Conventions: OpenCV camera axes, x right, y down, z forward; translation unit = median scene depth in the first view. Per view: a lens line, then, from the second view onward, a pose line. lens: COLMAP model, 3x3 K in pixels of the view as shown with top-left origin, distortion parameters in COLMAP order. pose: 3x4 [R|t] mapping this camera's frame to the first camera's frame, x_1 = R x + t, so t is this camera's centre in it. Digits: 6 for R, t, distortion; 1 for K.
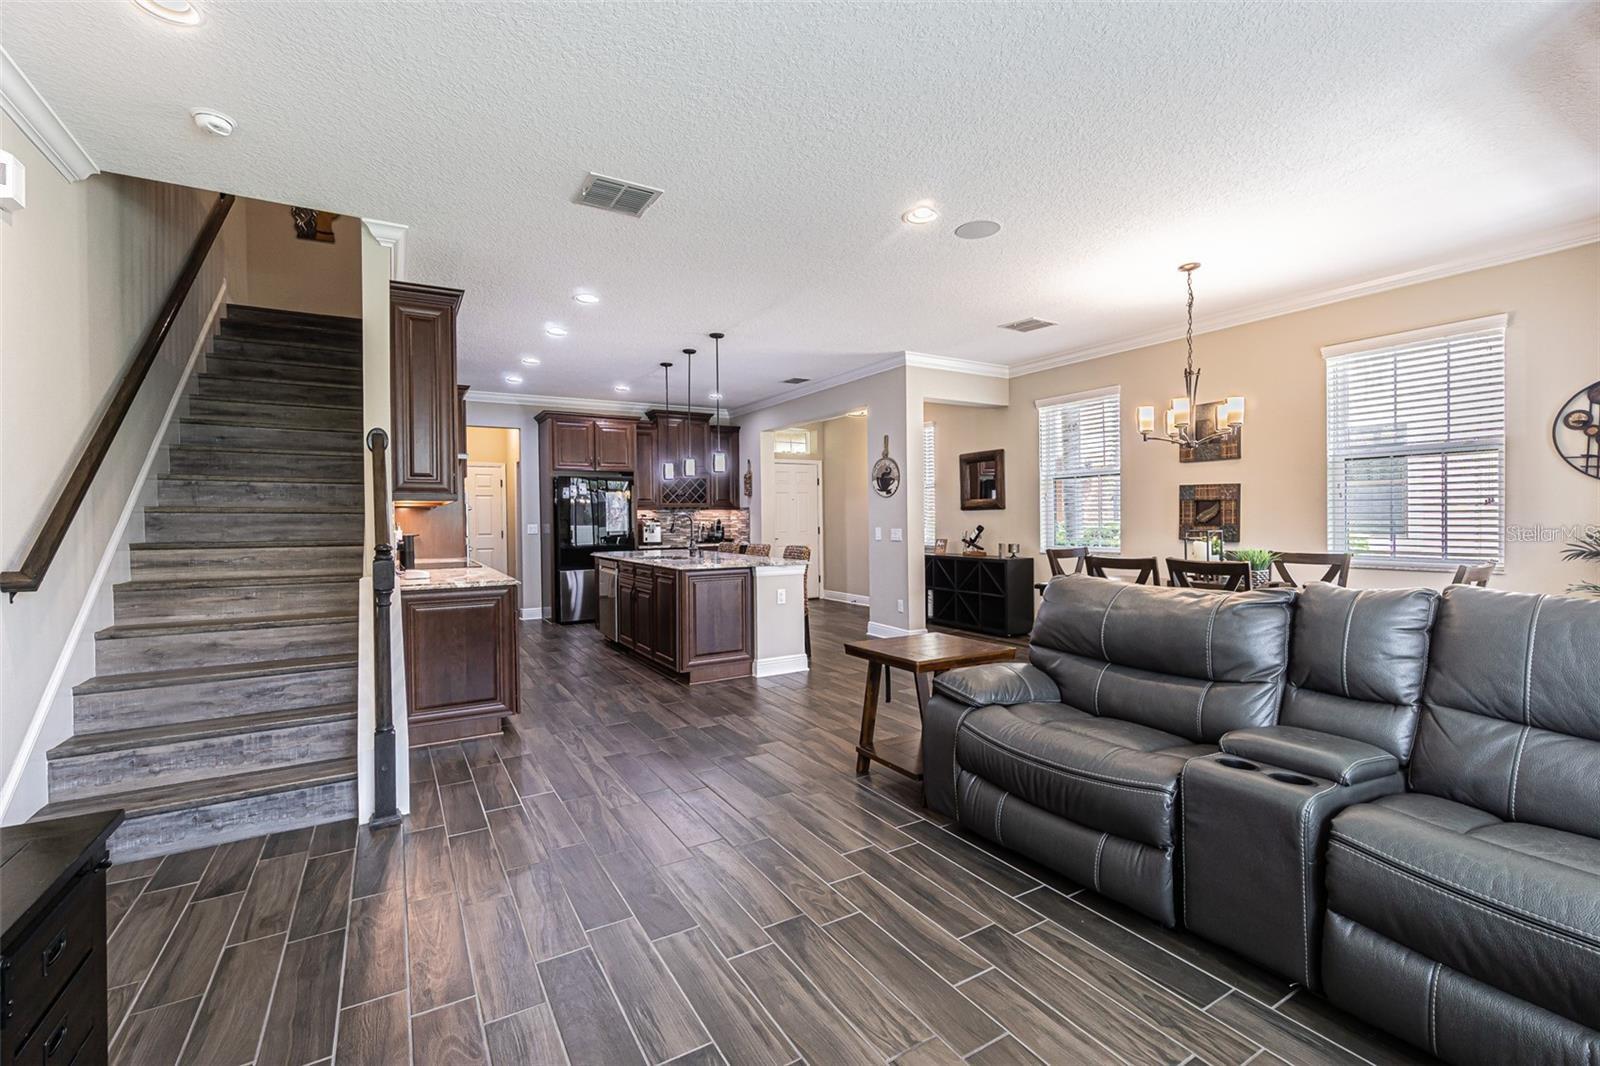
lens RADIAL K [[690.3, 0, 800.6], [0, 690.3, 526.8], [0, 0, 1]] dist [-0.008361, 0.001659]
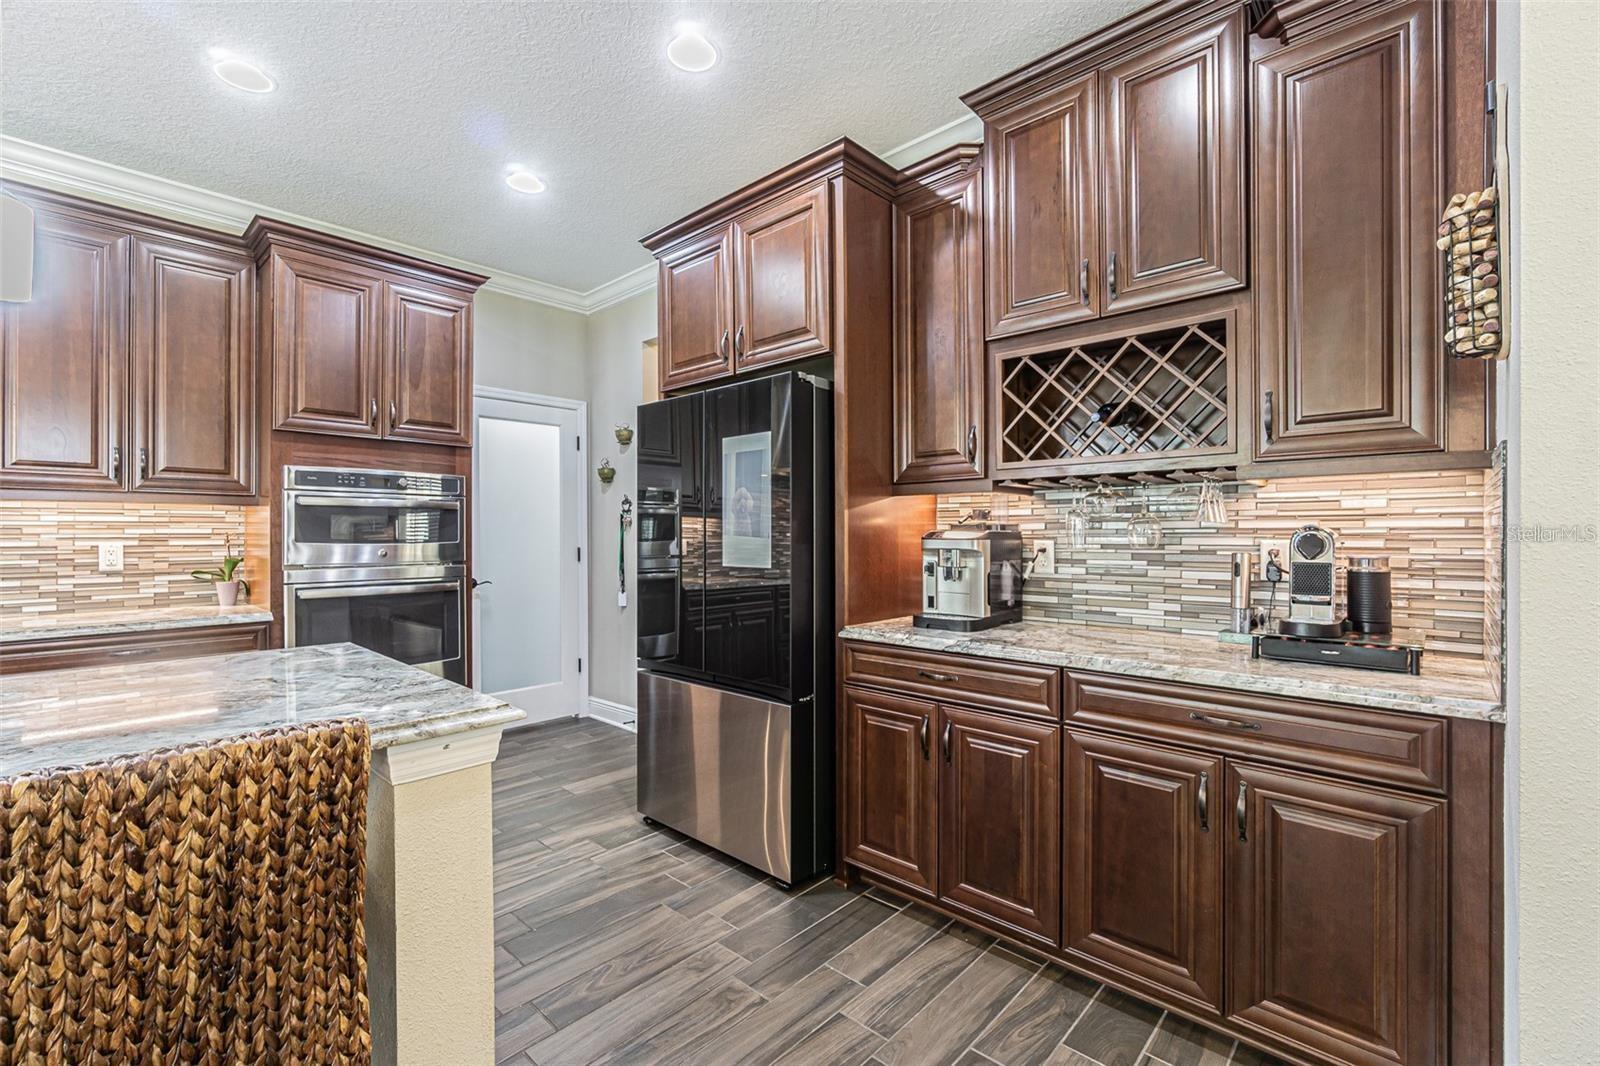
lens RADIAL K [[690.3, 0, 789.9], [0, 690.3, 536.8], [0, 0, 1]] dist [-0.008361, 0.001659]
pose [[0.272148, 0.015093, -0.962137, 0.023070], [-0.011217, 0.999859, 0.012512, -0.011602], [0.962190, 0.007387, 0.272279, 0.996628]]
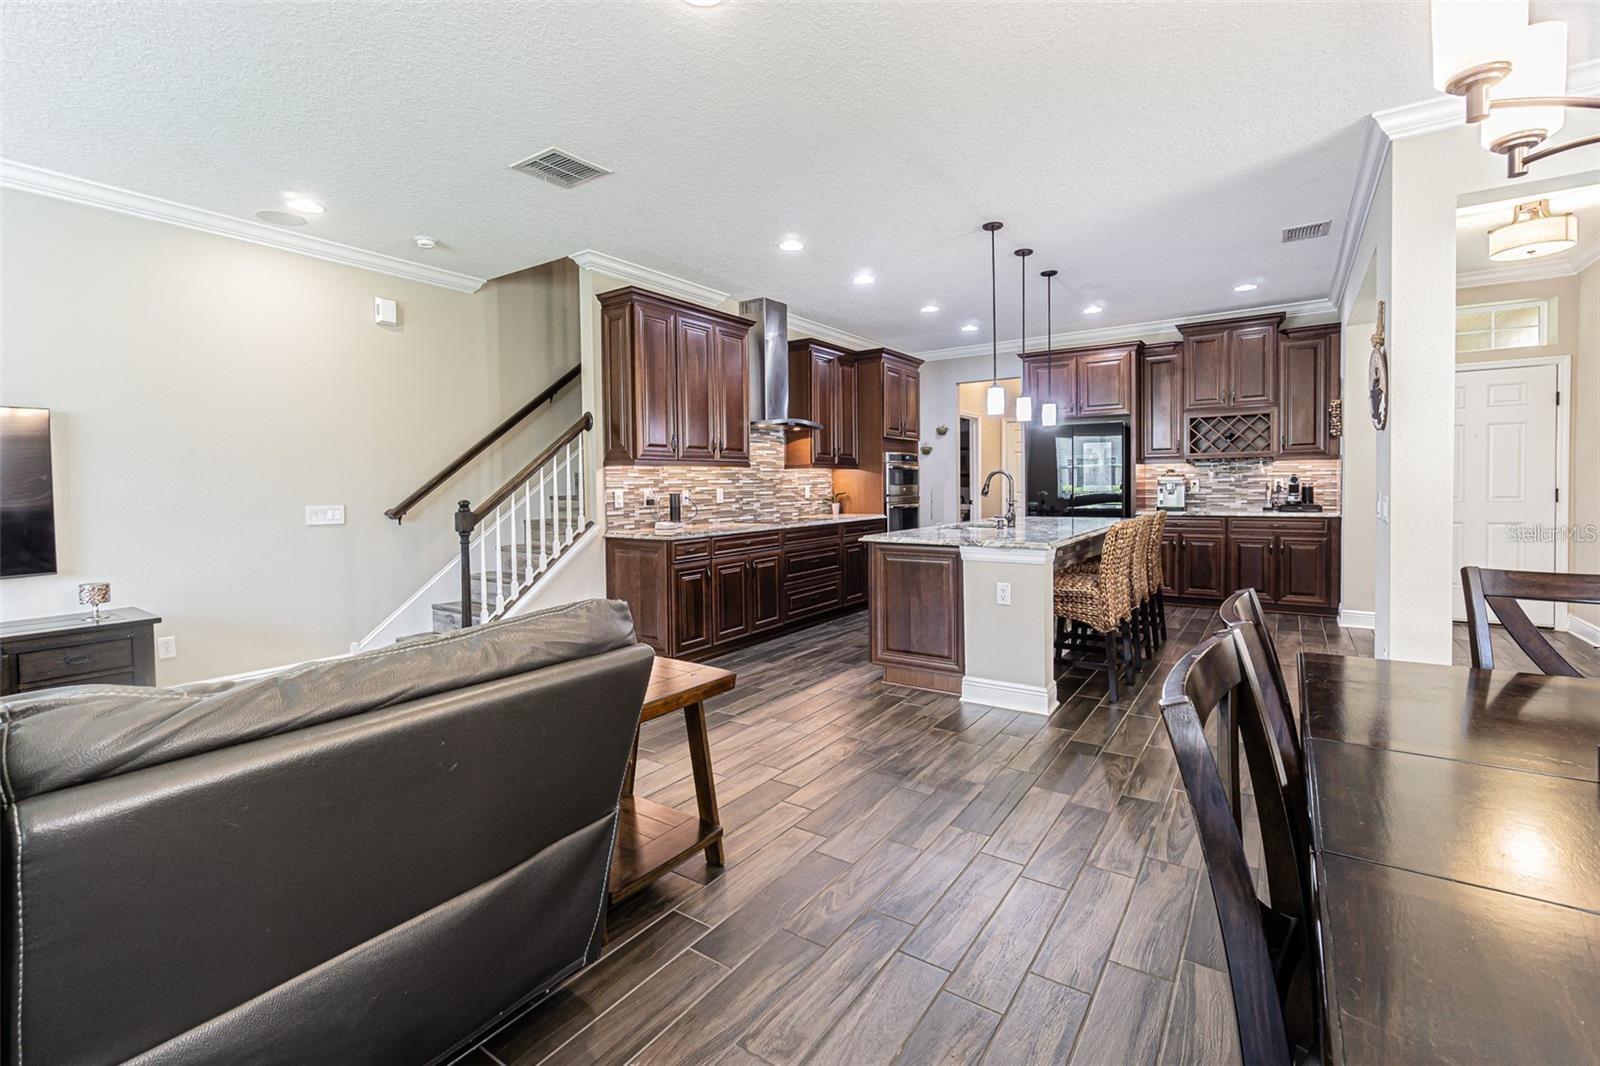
lens RADIAL K [[690.3, 0, 800.9], [0, 690.3, 506.7], [0, 0, 1]] dist [-0.008361, 0.001659]
pose [[0.405777, 0.034733, -0.913312, 0.350091], [-0.000653, 0.999288, 0.037712, -0.006159], [0.913972, -0.014706, 0.405511, 0.377584]]
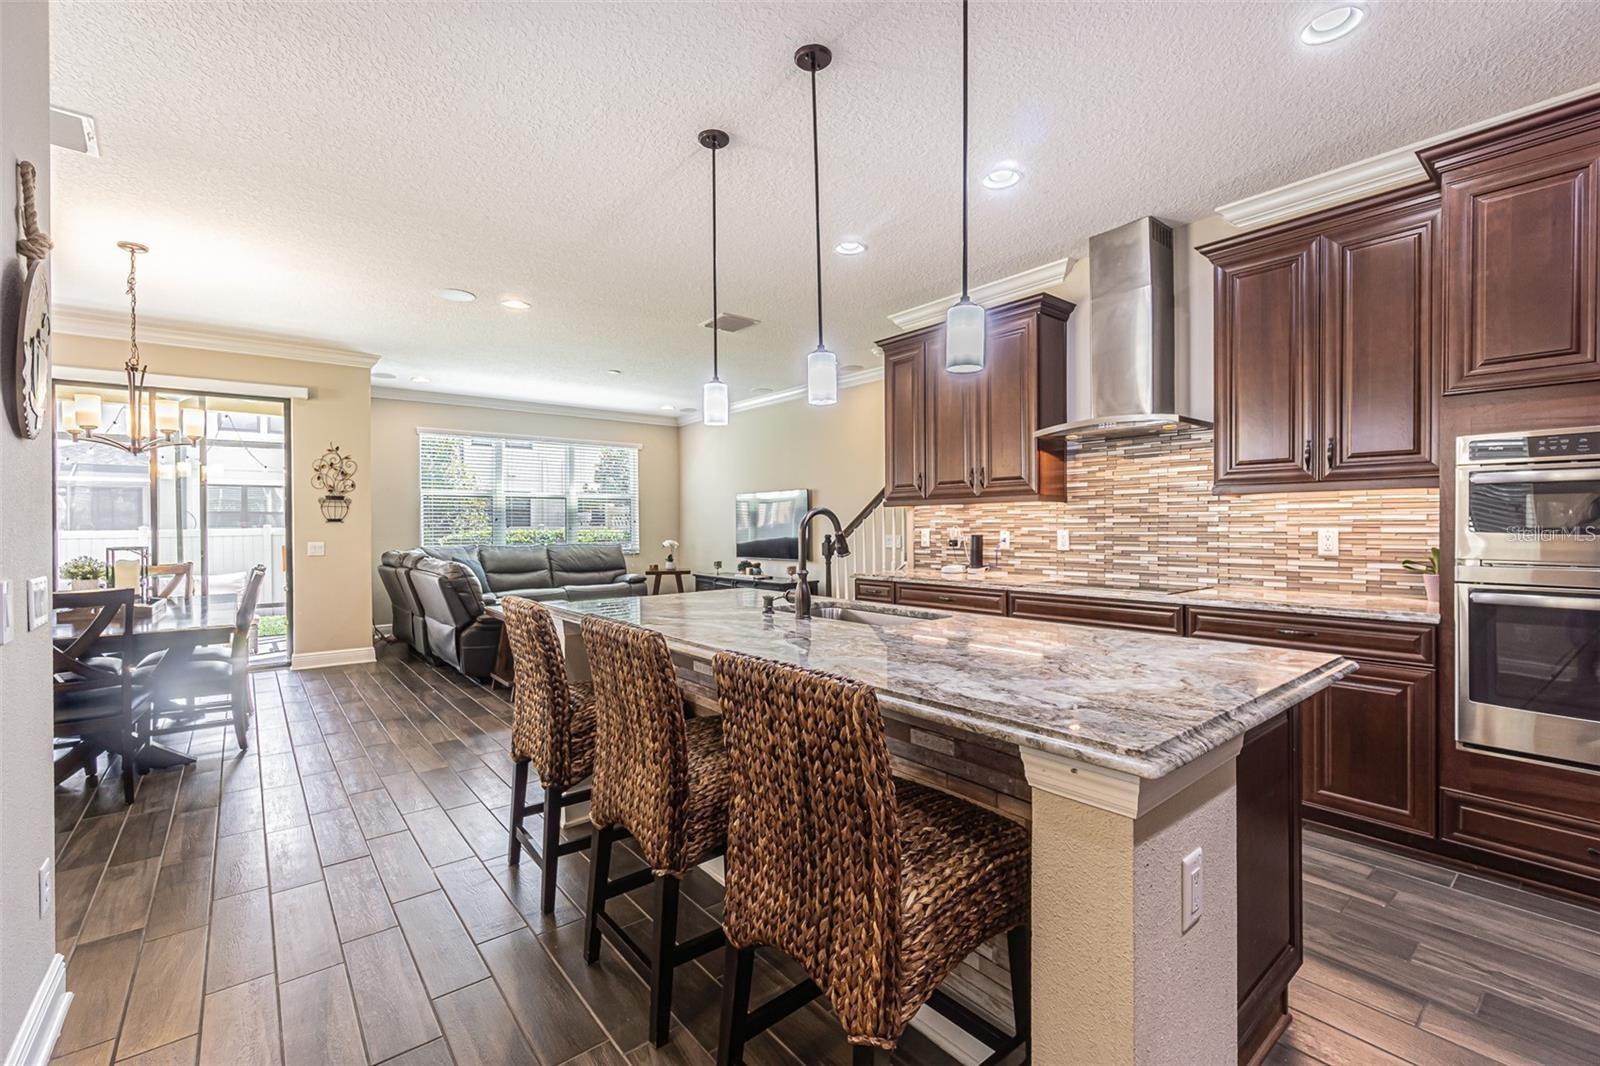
lens RADIAL K [[690.3, 0, 798.5], [0, 690.3, 527.3], [0, 0, 1]] dist [-0.008361, 0.001659]
pose [[-0.988837, 0.018696, -0.147825, -0.076091], [0.016235, 0.999709, 0.017834, -0.012657], [0.148115, 0.015235, -0.988853, 1.092056]]
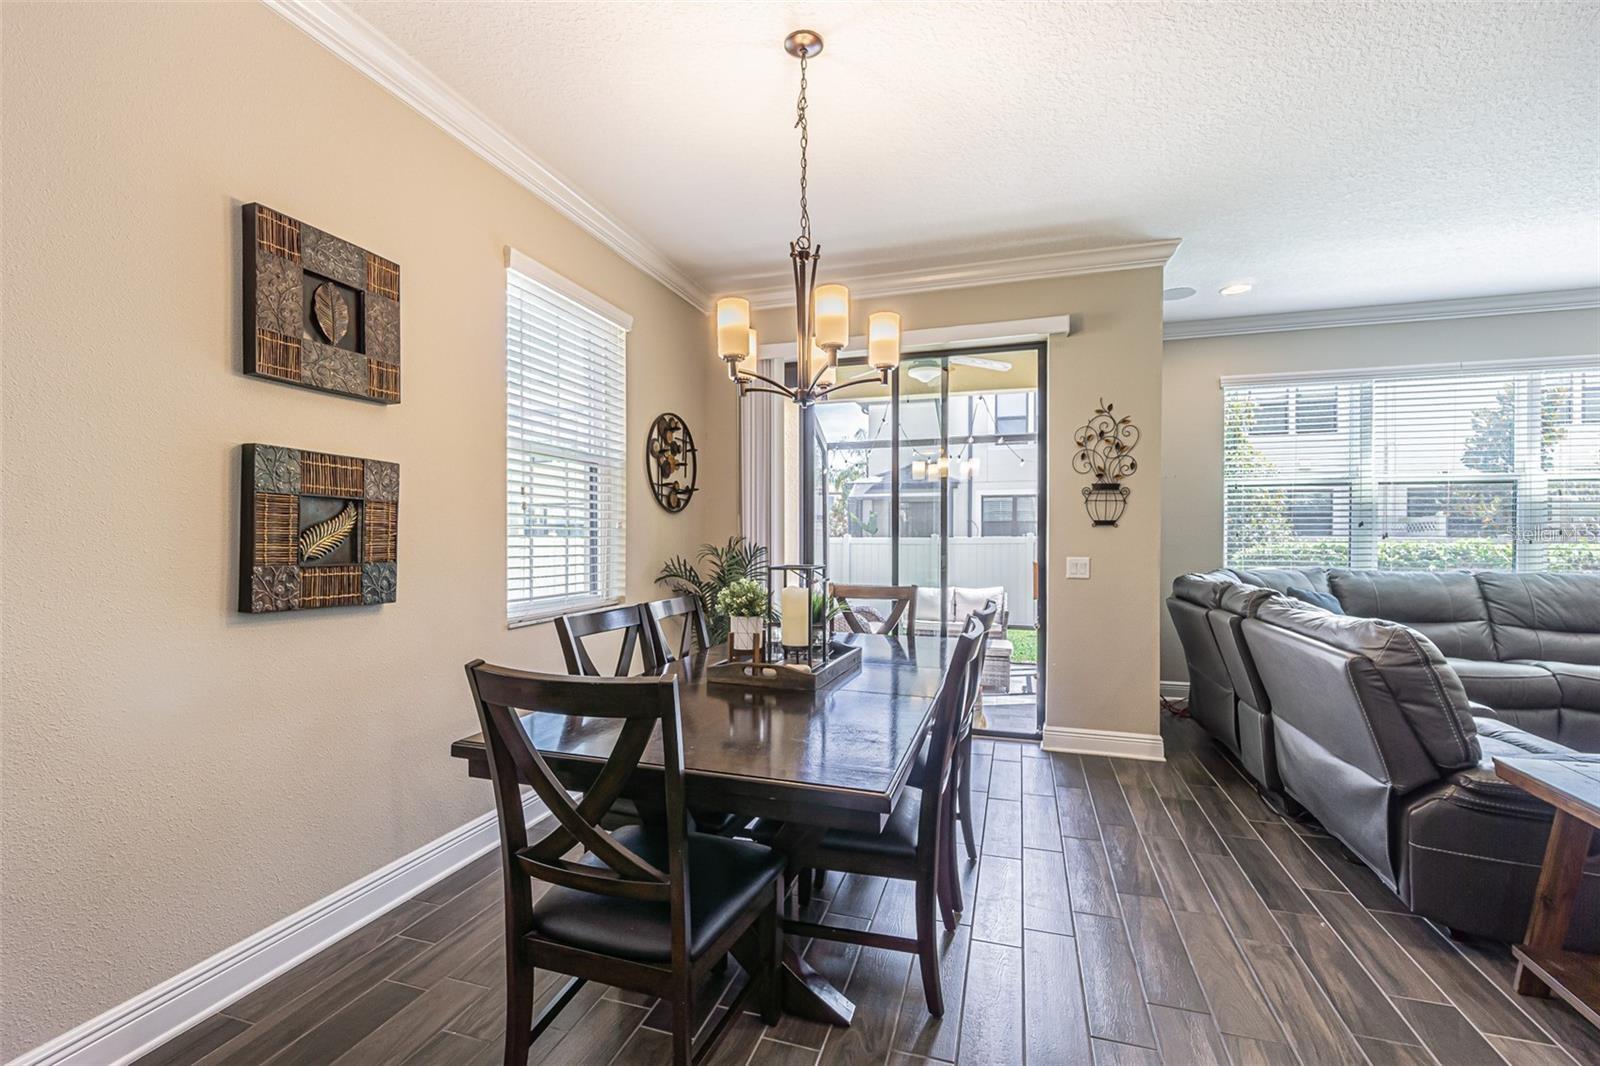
lens RADIAL K [[690.3, 0, 792.8], [0, 690.3, 544.6], [0, 0, 1]] dist [-0.008361, 0.001659]
pose [[-0.659347, 0.002784, 0.751833, 0.104505], [0.016357, 0.999810, 0.010643, -0.008745], [-0.751660, 0.019315, -0.659267, 0.736583]]
